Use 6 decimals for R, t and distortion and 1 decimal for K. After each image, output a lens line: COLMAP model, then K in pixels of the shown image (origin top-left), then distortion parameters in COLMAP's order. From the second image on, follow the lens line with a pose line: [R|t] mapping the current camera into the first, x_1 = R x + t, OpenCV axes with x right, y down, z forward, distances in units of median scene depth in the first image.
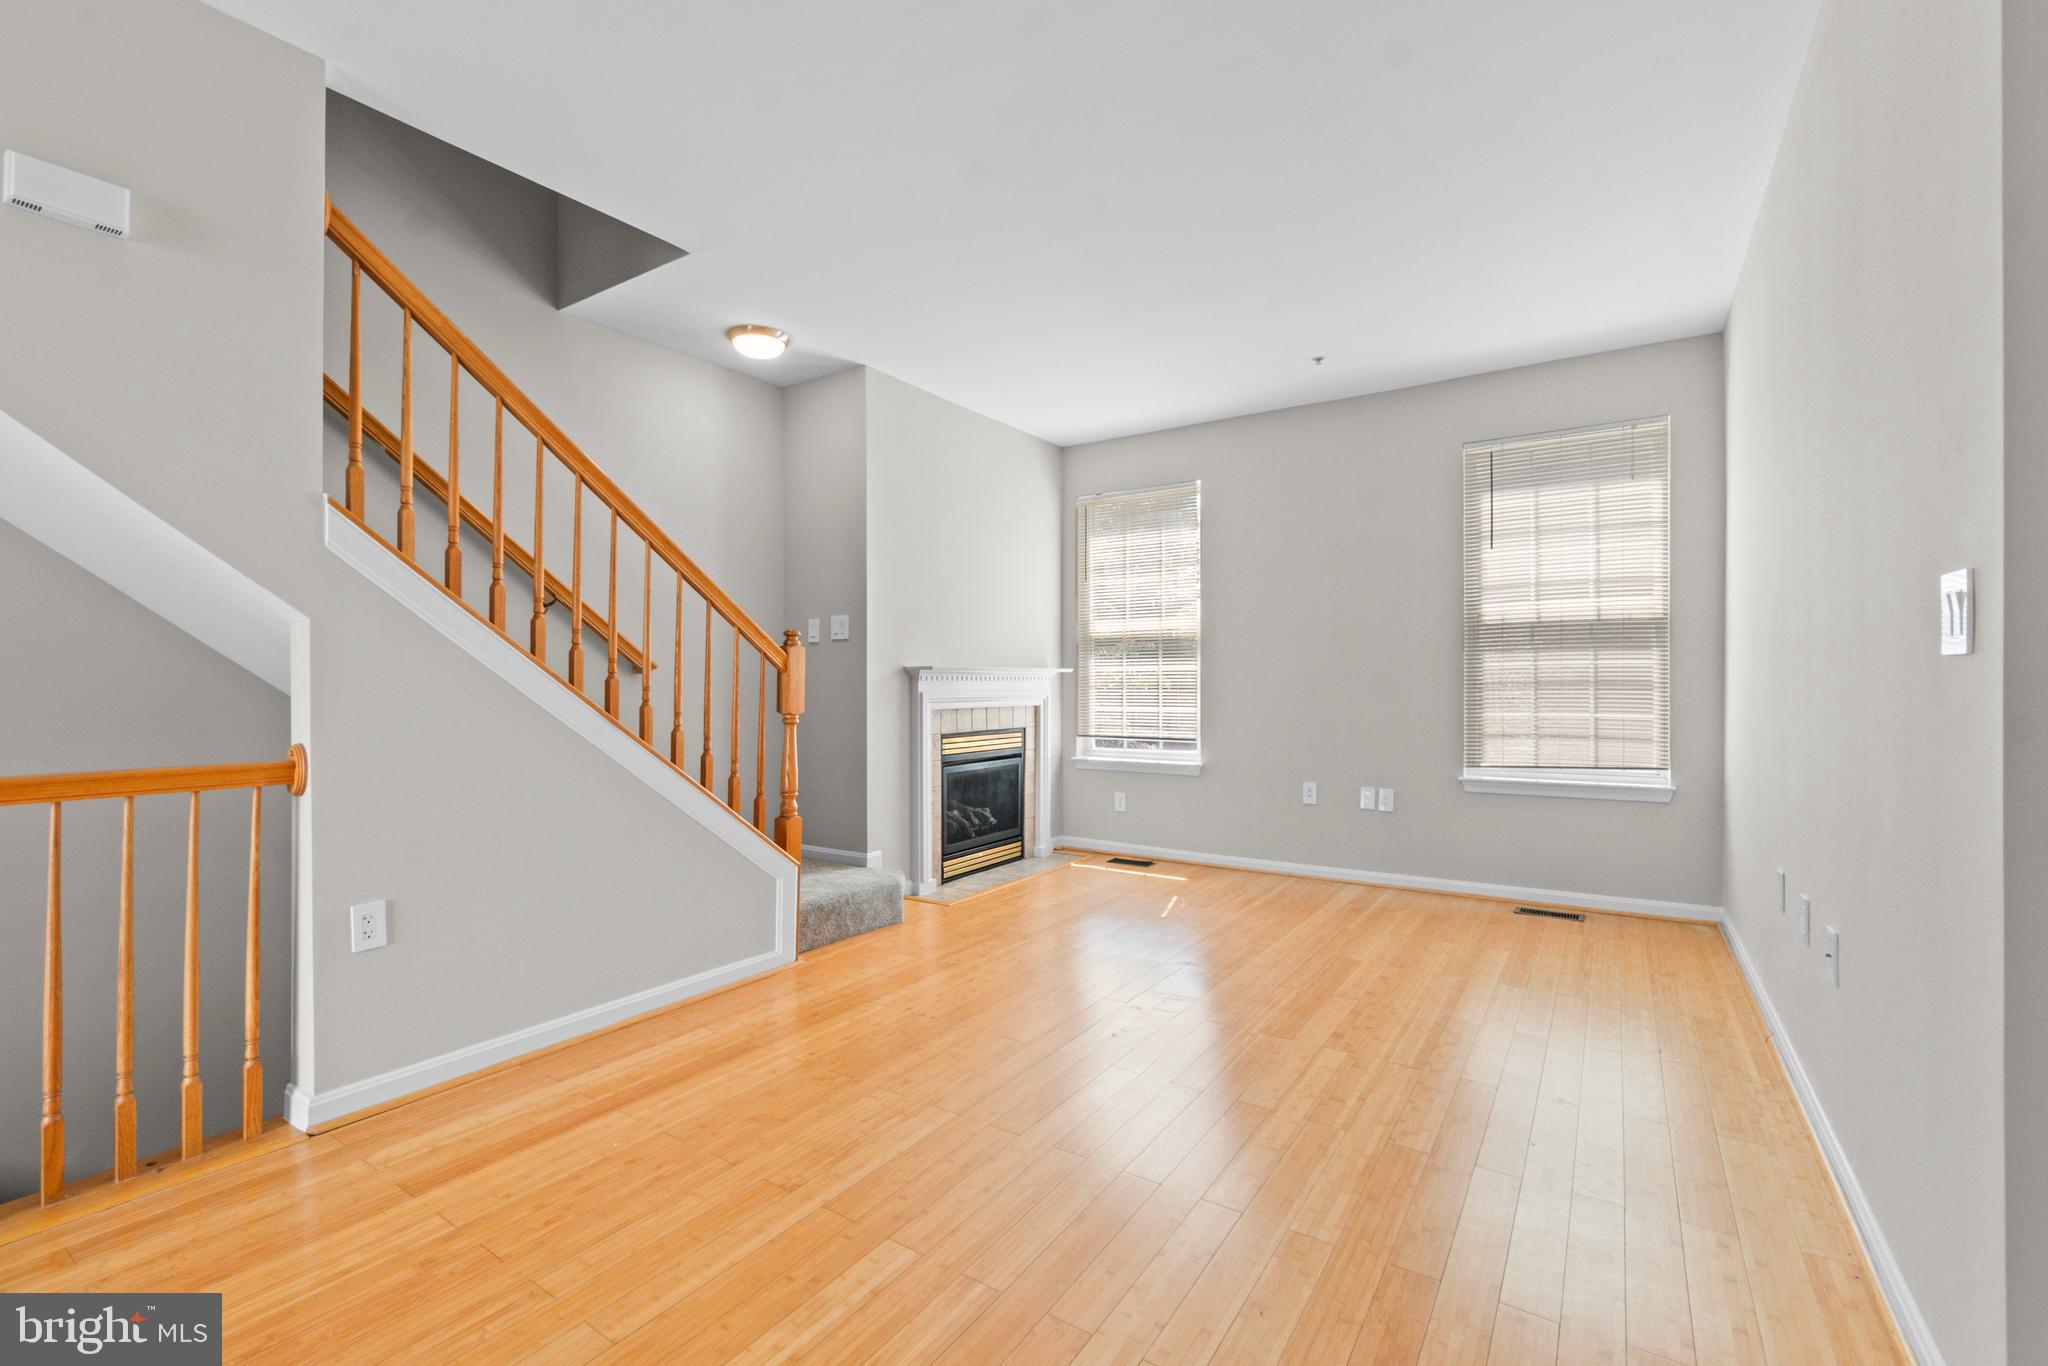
lens RADIAL K [[892.3, 0, 1013.1], [0, 892.3, 686.4], [0, 0, 1]] dist [-0.009686, 0.002752]
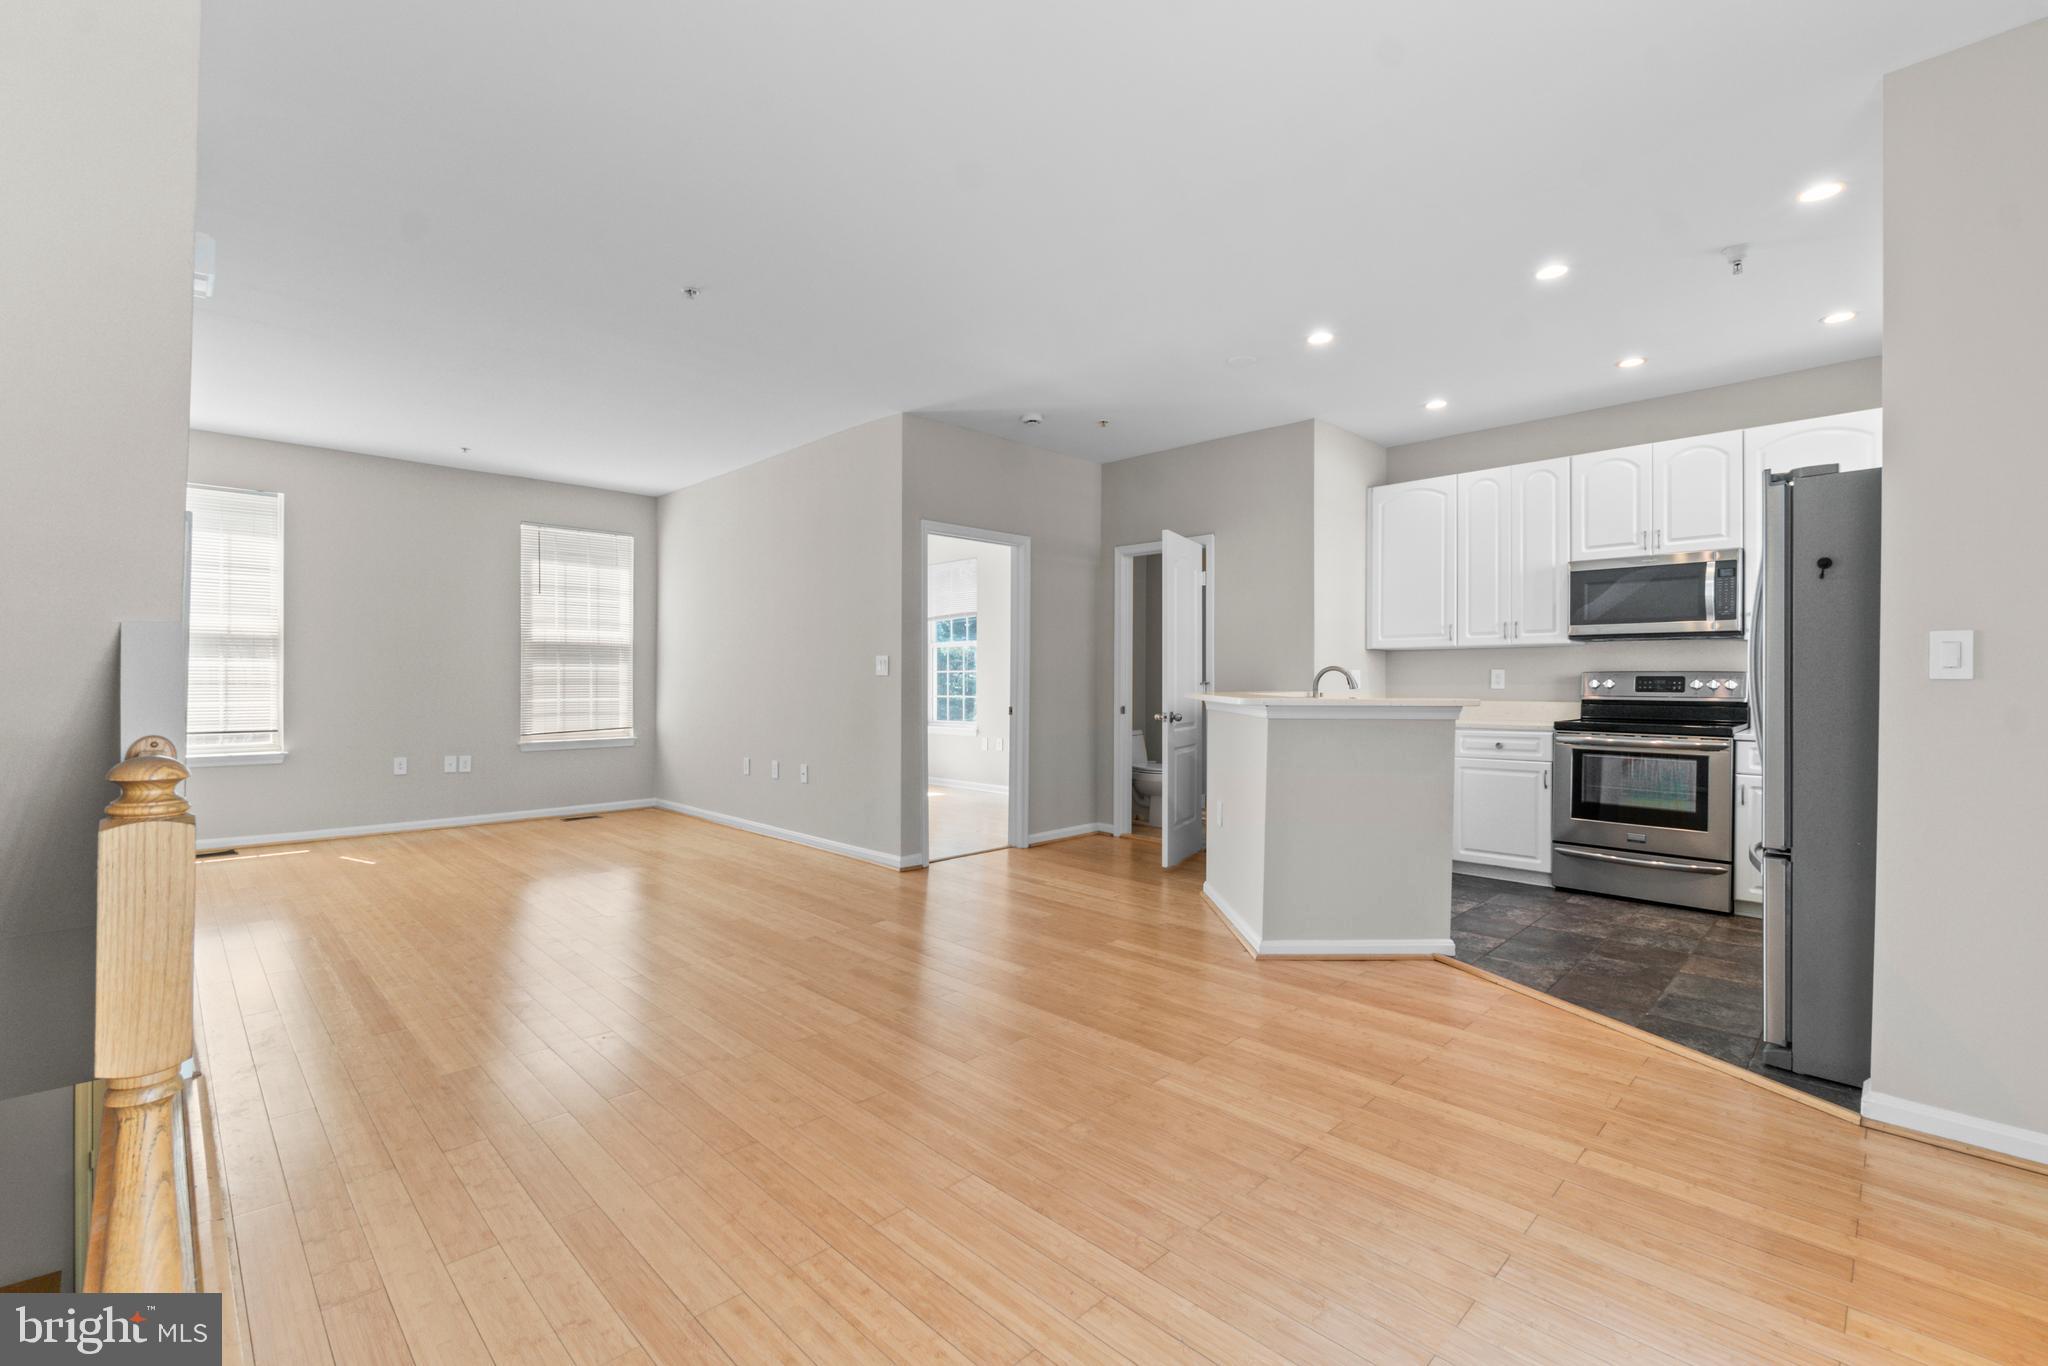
lens RADIAL K [[892.3, 0, 1016.7], [0, 892.3, 681.3], [0, 0, 1]] dist [-0.009686, 0.002752]
pose [[0.193805, 0.001758, 0.981039, -1.065327], [-0.002538, 0.999996, -0.001290, -0.003221], [-0.981037, -0.002240, 0.193809, -0.157449]]
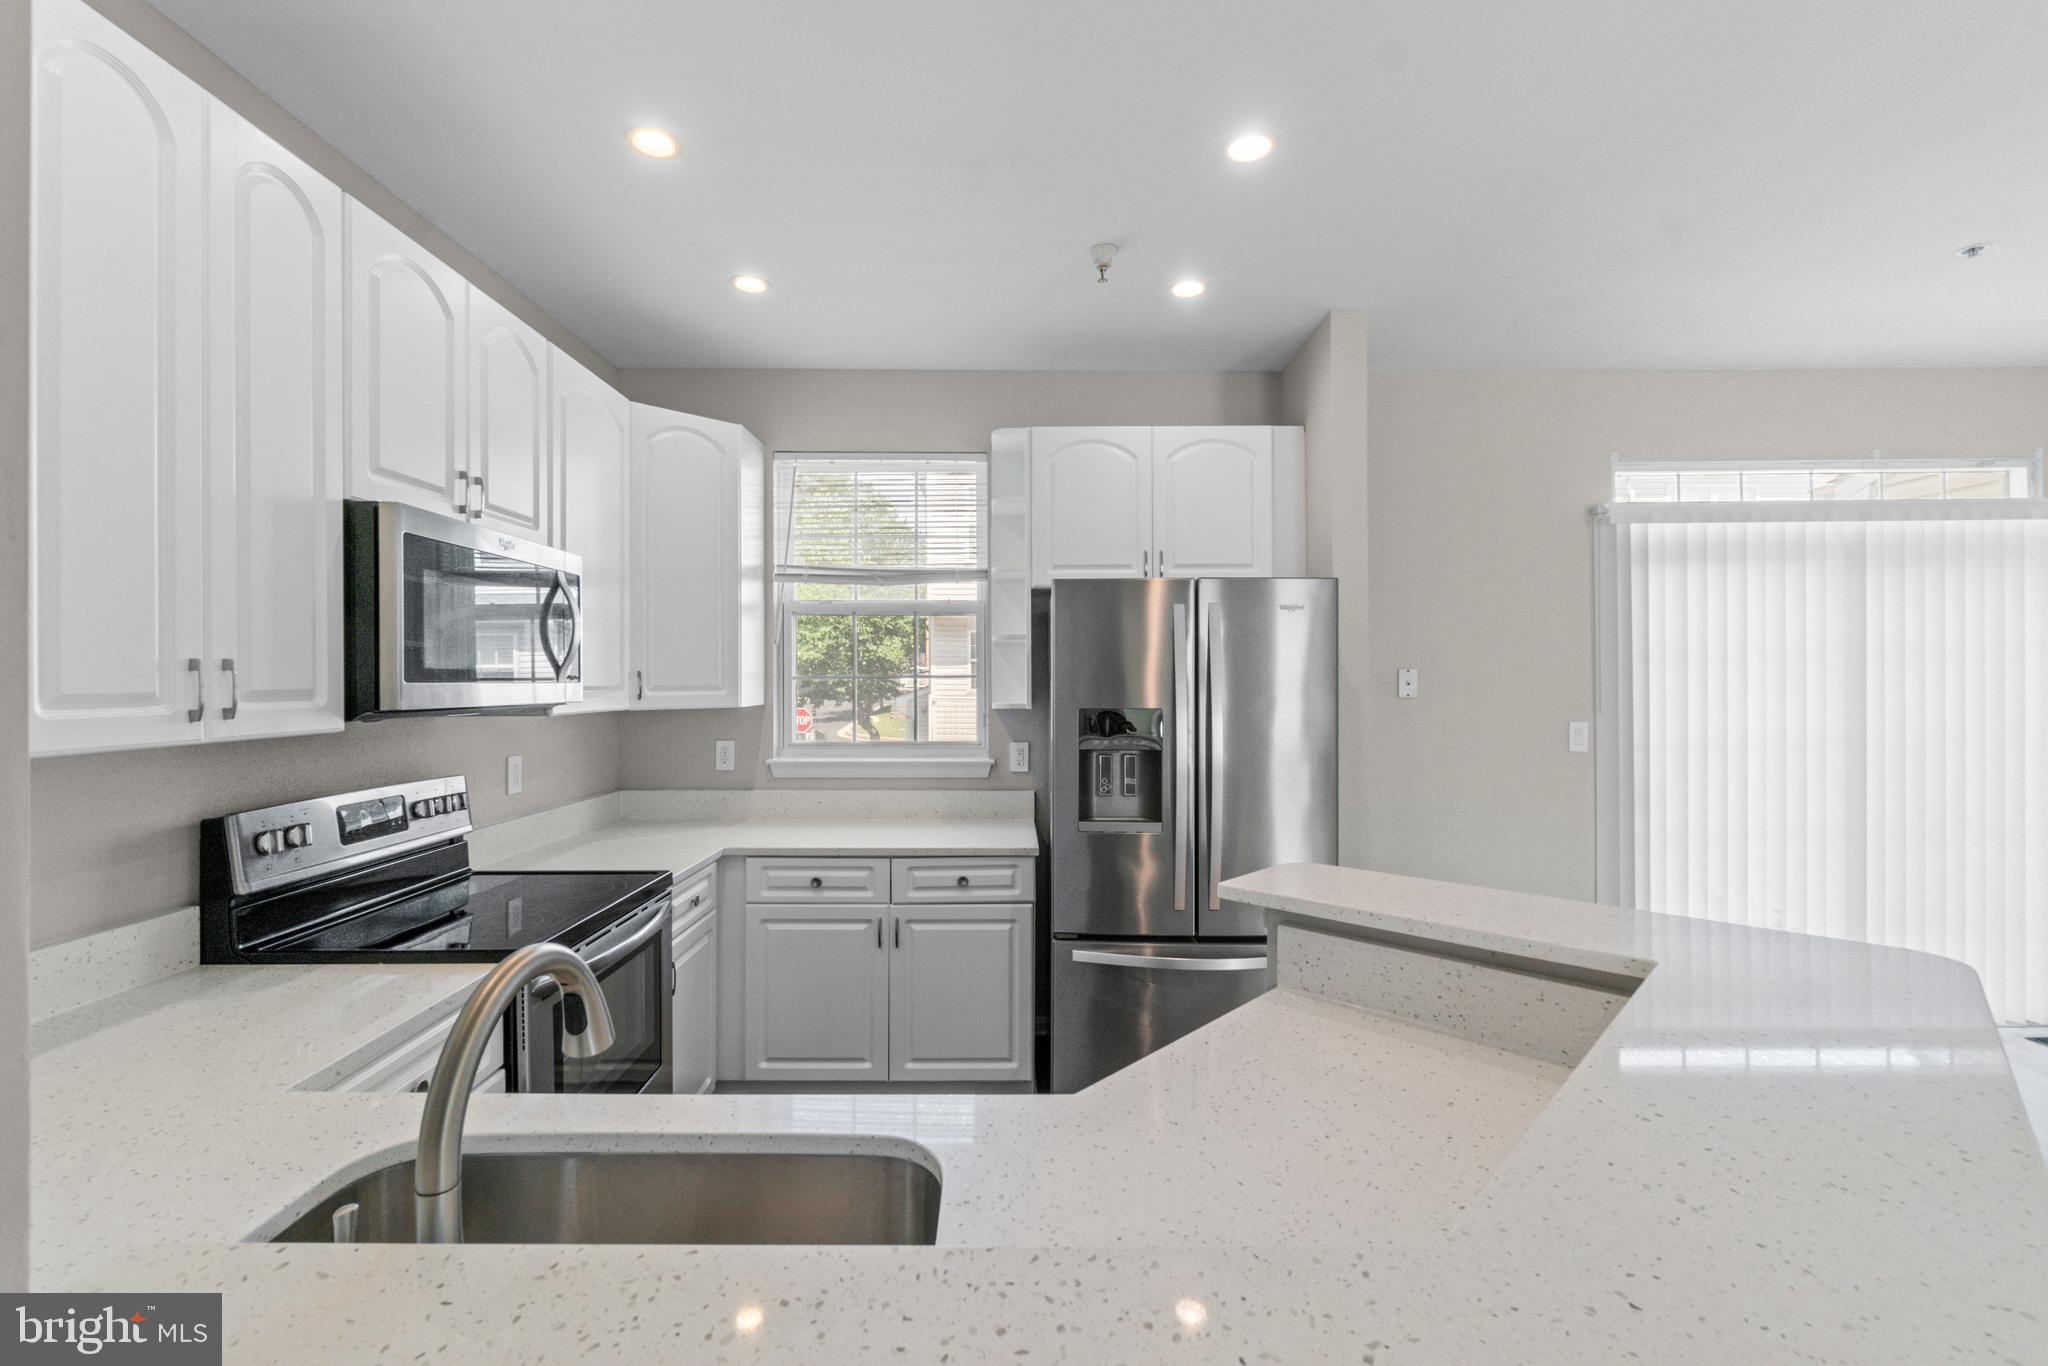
lens RADIAL K [[892.3, 0, 1019.8], [0, 892.3, 679.6], [0, 0, 1]] dist [-0.009686, 0.002752]
pose [[-0.823161, 0.006023, -0.567776, 0.466503], [0.007400, 0.999973, -0.000122, -0.093816], [0.567759, -0.004302, -0.823183, -0.133168]]
